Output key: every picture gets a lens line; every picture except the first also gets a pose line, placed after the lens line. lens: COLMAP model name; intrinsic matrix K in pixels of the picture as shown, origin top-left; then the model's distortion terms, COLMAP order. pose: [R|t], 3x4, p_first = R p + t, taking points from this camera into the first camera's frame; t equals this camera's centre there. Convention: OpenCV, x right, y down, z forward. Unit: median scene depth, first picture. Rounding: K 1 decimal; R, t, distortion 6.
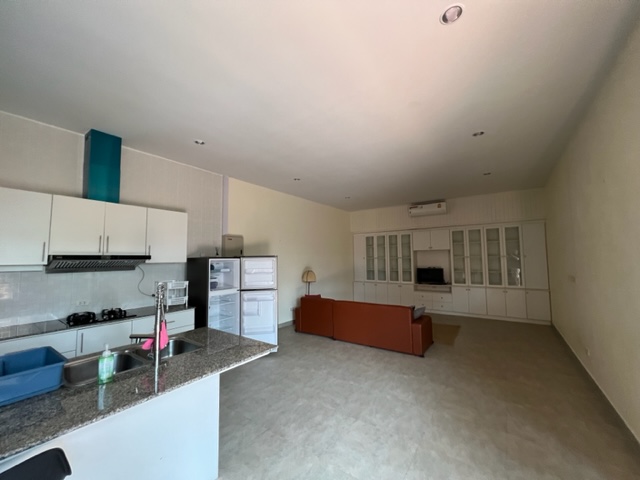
lens RADIAL K [[256.2, 0, 319.8], [0, 256.2, 241.7], [0, 0, 1]] dist [-0.001140, -0.000588]
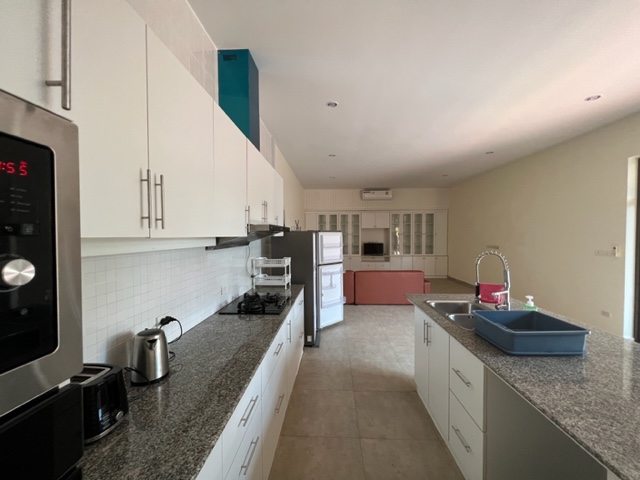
lens RADIAL K [[256.9, 0, 321.2], [0, 256.9, 241.8], [0, 0, 1]] dist [-0.002077, -0.000480]
pose [[0.836924, -0.008302, 0.547256, -0.594024], [-0.039157, 0.996415, 0.074999, 0.018350], [-0.545916, -0.084197, 0.833599, 0.129203]]
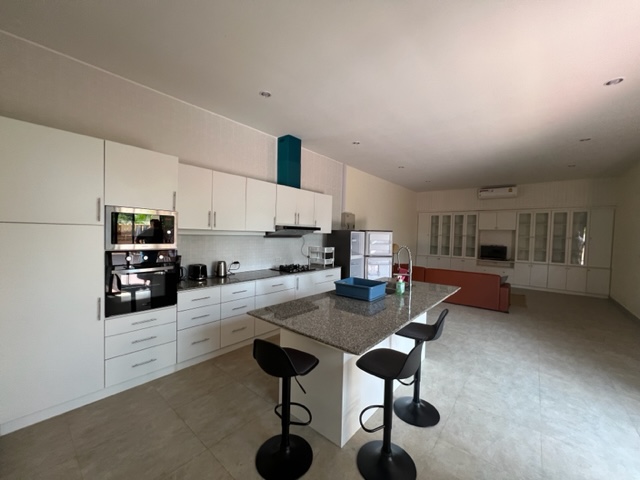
lens RADIAL K [[256.9, 0, 319.8], [0, 256.9, 241.1], [0, 0, 1]] dist [-0.002077, -0.000480]
pose [[0.996626, 0.037126, -0.073205, -0.319759], [-0.029970, 0.994878, 0.096534, -0.004649], [0.076414, -0.094014, 0.992634, -0.223171]]
